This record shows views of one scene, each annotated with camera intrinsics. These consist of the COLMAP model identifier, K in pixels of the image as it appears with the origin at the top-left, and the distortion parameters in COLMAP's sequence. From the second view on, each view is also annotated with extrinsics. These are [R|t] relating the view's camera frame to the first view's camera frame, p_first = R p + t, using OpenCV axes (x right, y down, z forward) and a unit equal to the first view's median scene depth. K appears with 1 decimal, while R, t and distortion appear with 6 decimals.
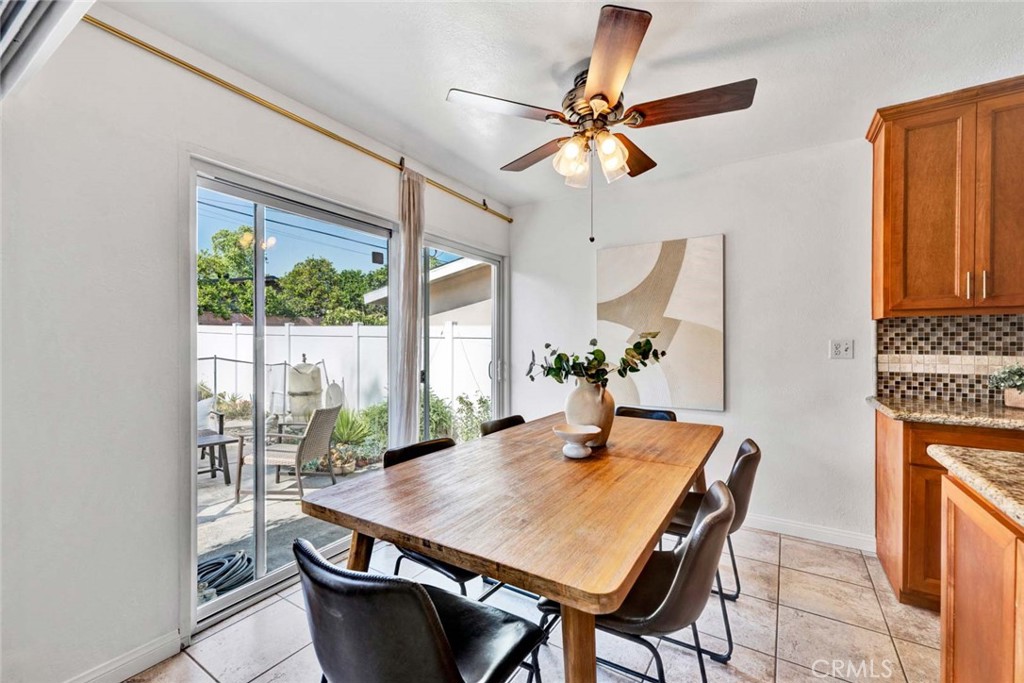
lens RADIAL K [[416.3, 0, 503.3], [0, 416.3, 341.3], [0, 0, 1]] dist [-0.000148, 0.000264]
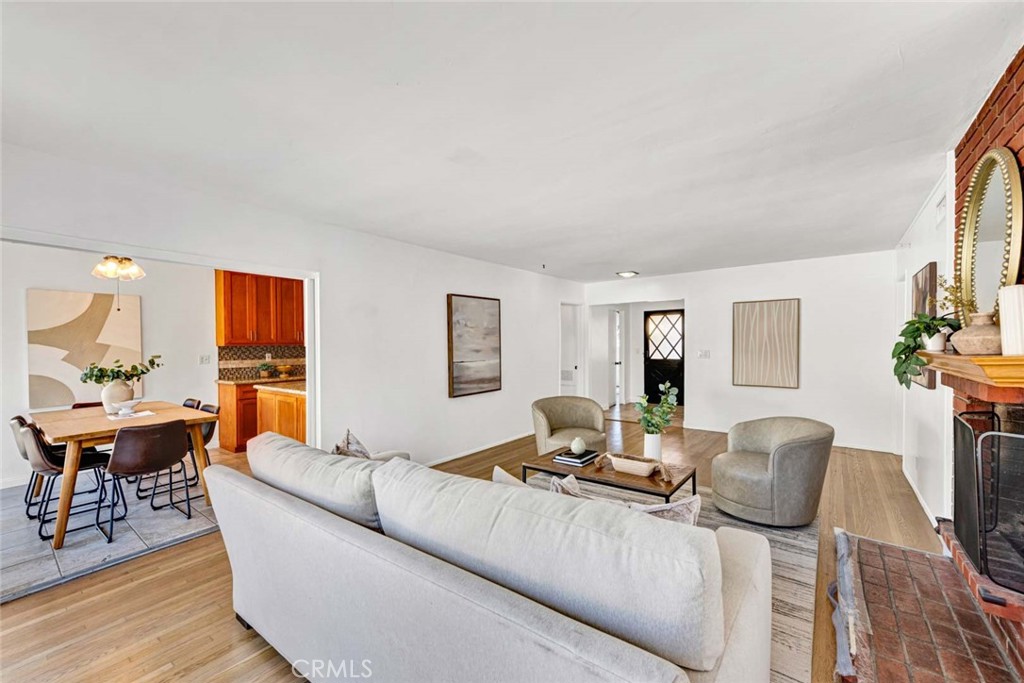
lens RADIAL K [[416.3, 0, 507.3], [0, 416.3, 345.0], [0, 0, 1]] dist [-0.000148, 0.000264]
pose [[0.105297, -0.002678, 0.994437, -1.241713], [0.012199, 0.999925, 0.001402, -0.043108], [-0.994366, 0.011984, 0.105322, -0.846000]]
